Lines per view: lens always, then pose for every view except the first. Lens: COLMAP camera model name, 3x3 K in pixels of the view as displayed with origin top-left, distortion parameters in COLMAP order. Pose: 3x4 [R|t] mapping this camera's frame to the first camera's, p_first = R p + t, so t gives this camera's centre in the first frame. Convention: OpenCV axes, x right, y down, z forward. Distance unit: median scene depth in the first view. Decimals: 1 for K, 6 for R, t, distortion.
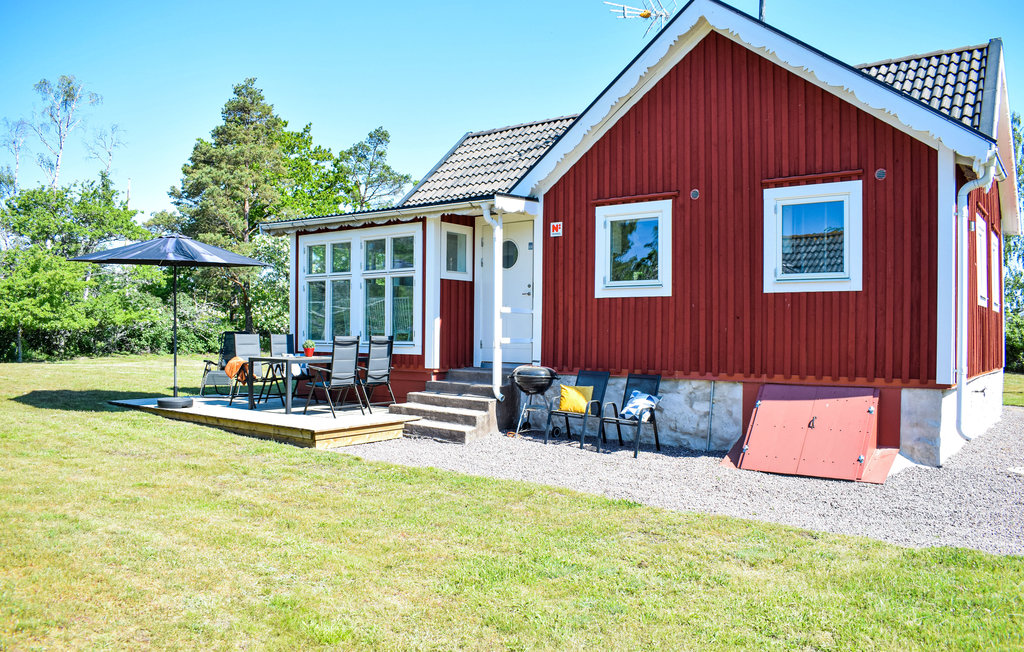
lens RADIAL K [[934.6, 0, 512.0], [0, 934.6, 326.0], [0, 0, 1]] dist [-0.004191, -0.006252]
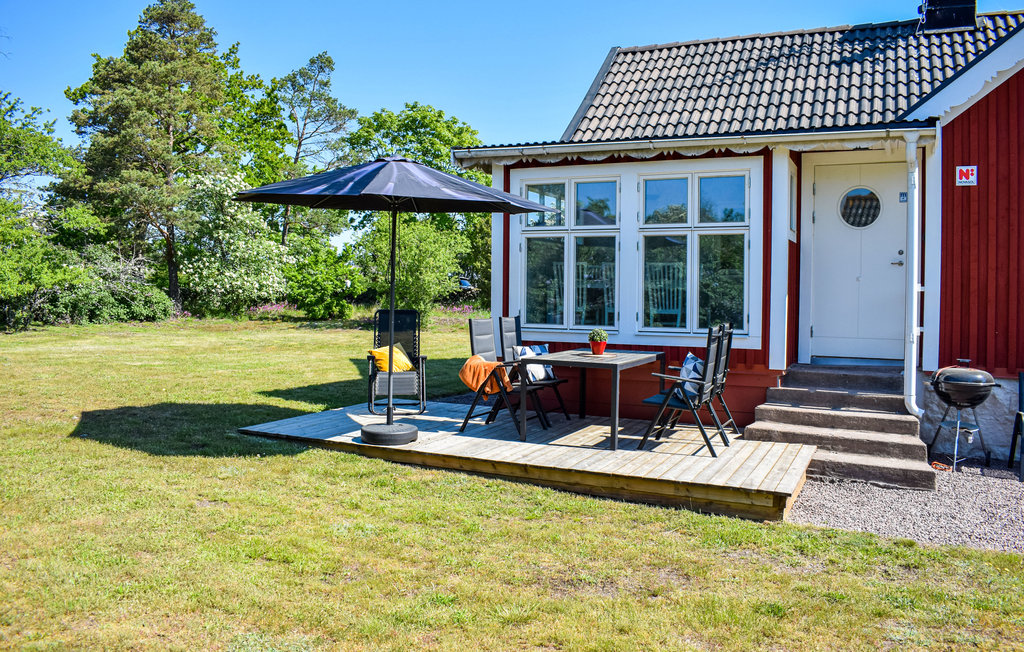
lens RADIAL K [[848.9, 0, 510.1], [0, 848.9, 325.8], [0, 0, 1]] dist [-0.066194, -0.004328]
pose [[0.959294, -0.010515, 0.282215, -0.194128], [-0.006215, 0.998278, 0.058322, -0.009507], [-0.282342, -0.057702, 0.957577, 0.197812]]
